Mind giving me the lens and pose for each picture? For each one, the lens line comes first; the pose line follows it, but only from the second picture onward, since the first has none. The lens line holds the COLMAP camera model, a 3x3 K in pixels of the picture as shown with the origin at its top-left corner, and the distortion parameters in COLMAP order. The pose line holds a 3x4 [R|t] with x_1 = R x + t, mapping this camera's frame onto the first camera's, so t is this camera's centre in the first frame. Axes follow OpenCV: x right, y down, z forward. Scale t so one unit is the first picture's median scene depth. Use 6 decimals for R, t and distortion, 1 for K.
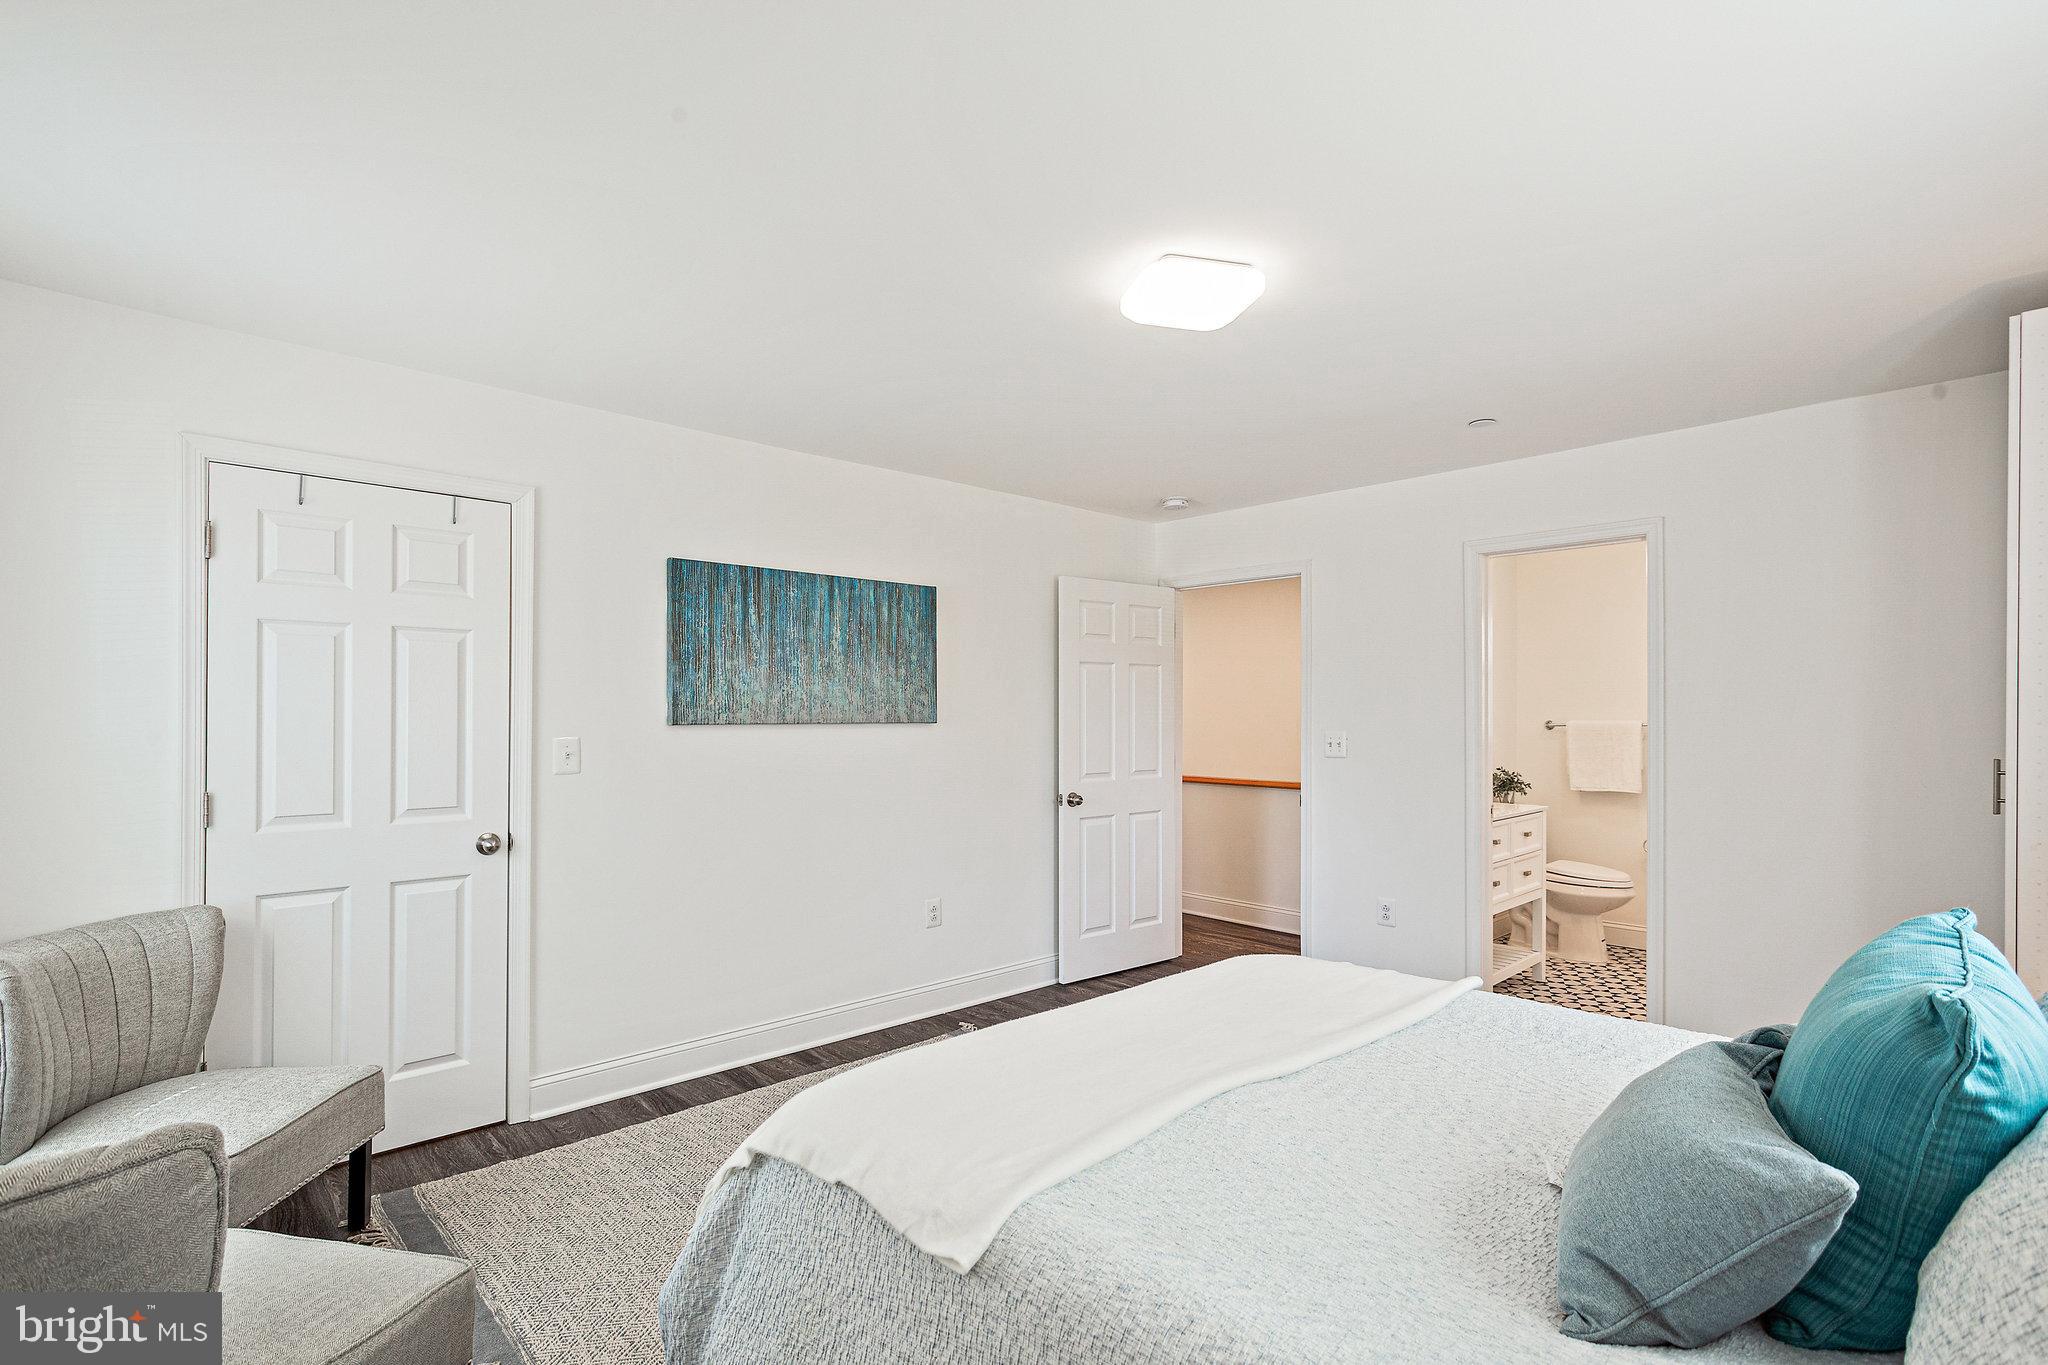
lens RADIAL K [[974.7, 0, 1029.3], [0, 974.7, 699.5], [0, 0, 1]] dist [0.001465, 0.000490]
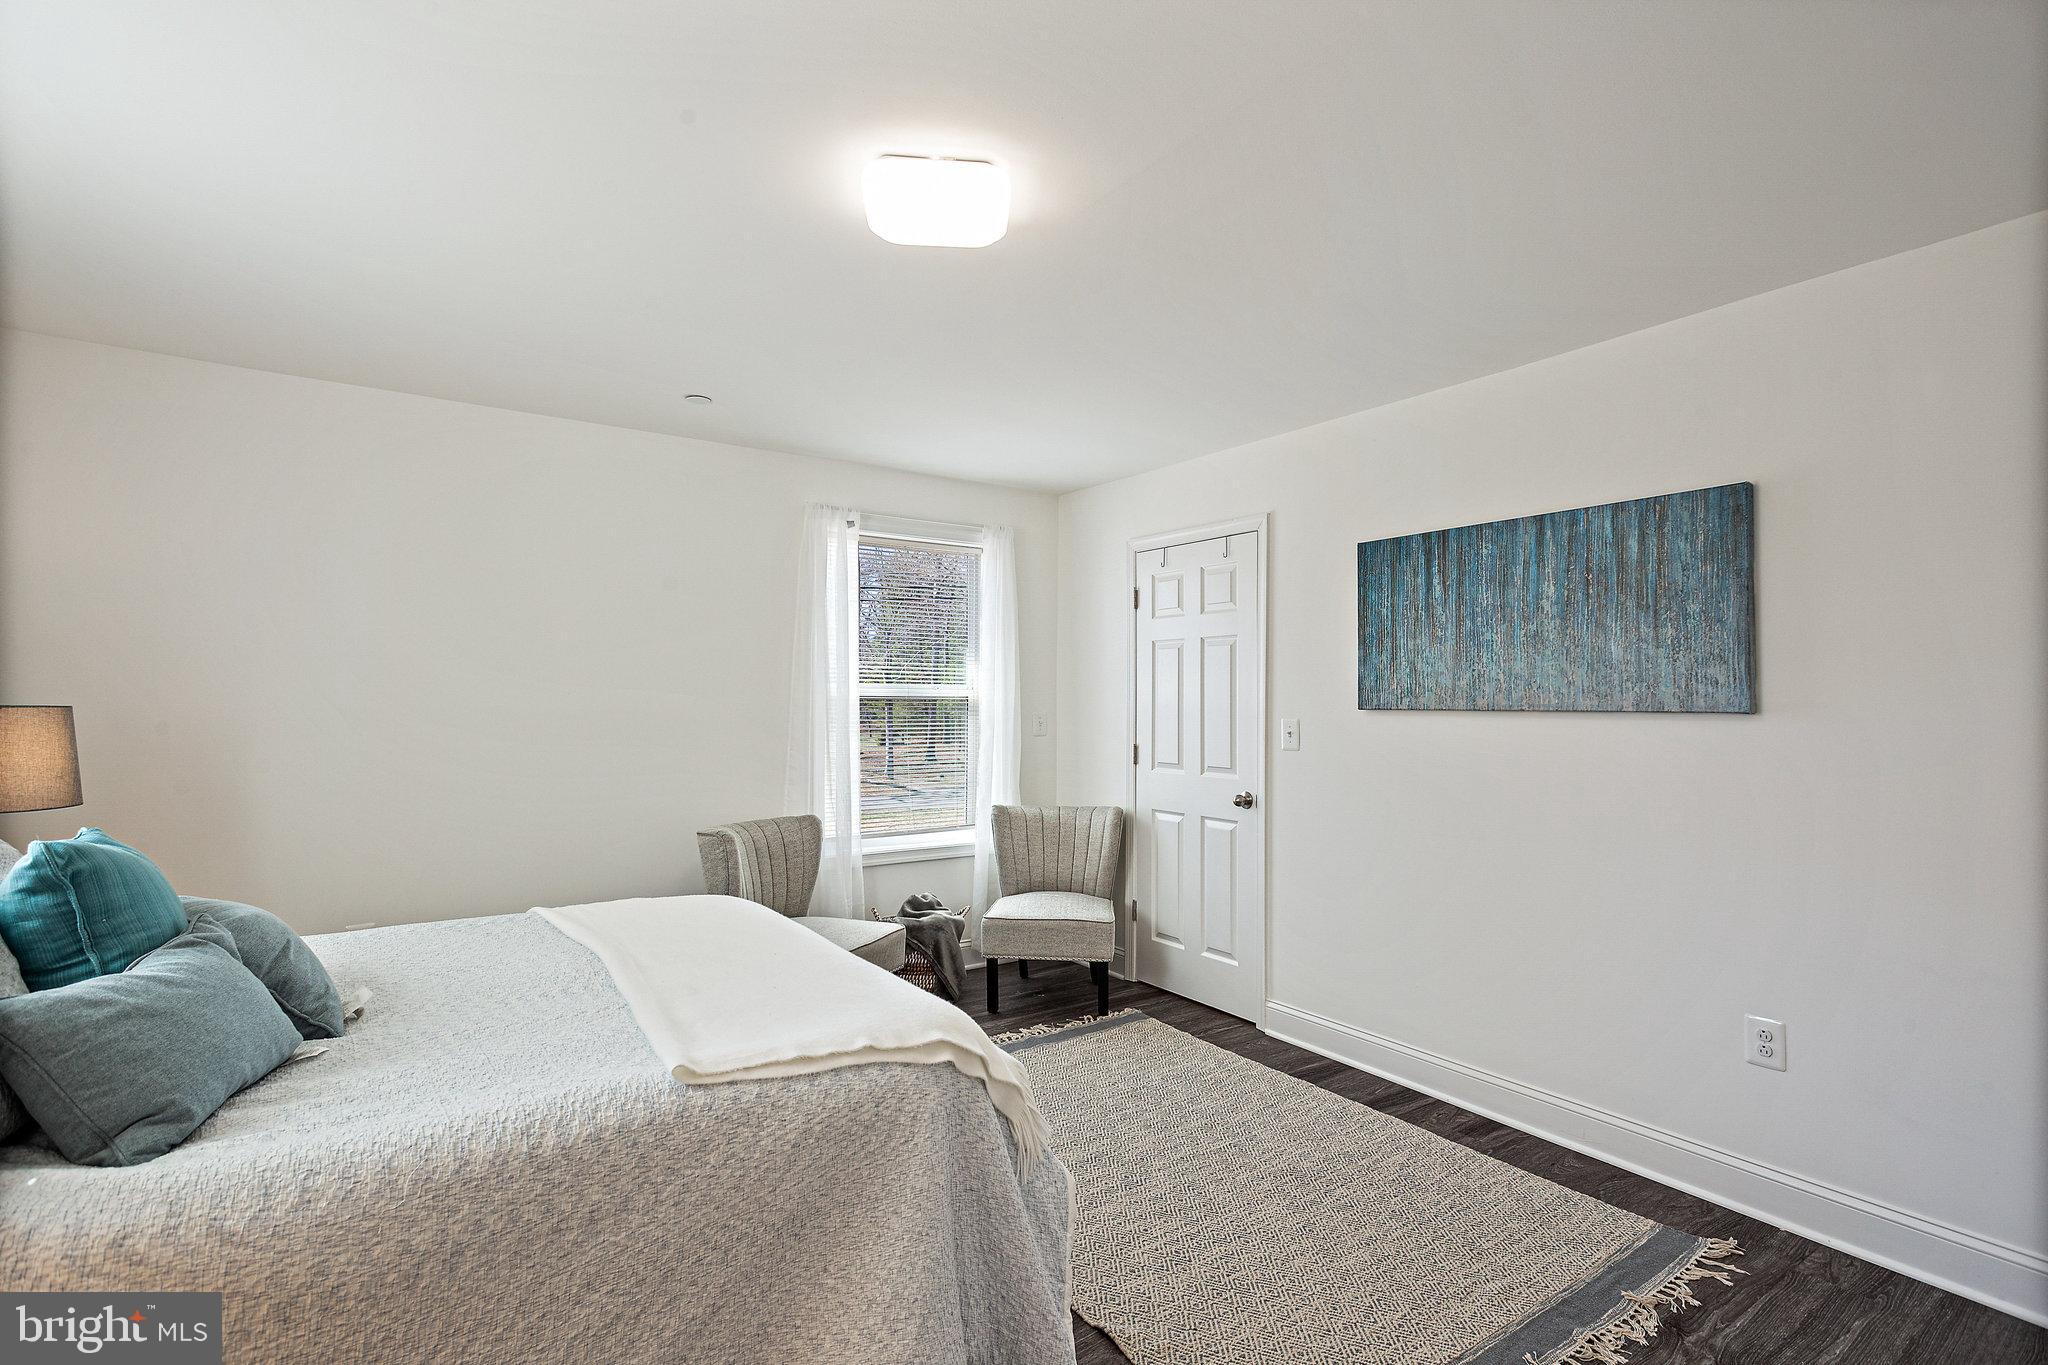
lens RADIAL K [[974.7, 0, 1029.3], [0, 974.7, 699.5], [0, 0, 1]] dist [0.001465, 0.000490]
pose [[-0.149606, -0.012142, -0.988671, 0.623347], [-0.000538, 0.999925, -0.012198, 0.026014], [0.988745, -0.001293, -0.149602, 0.751340]]
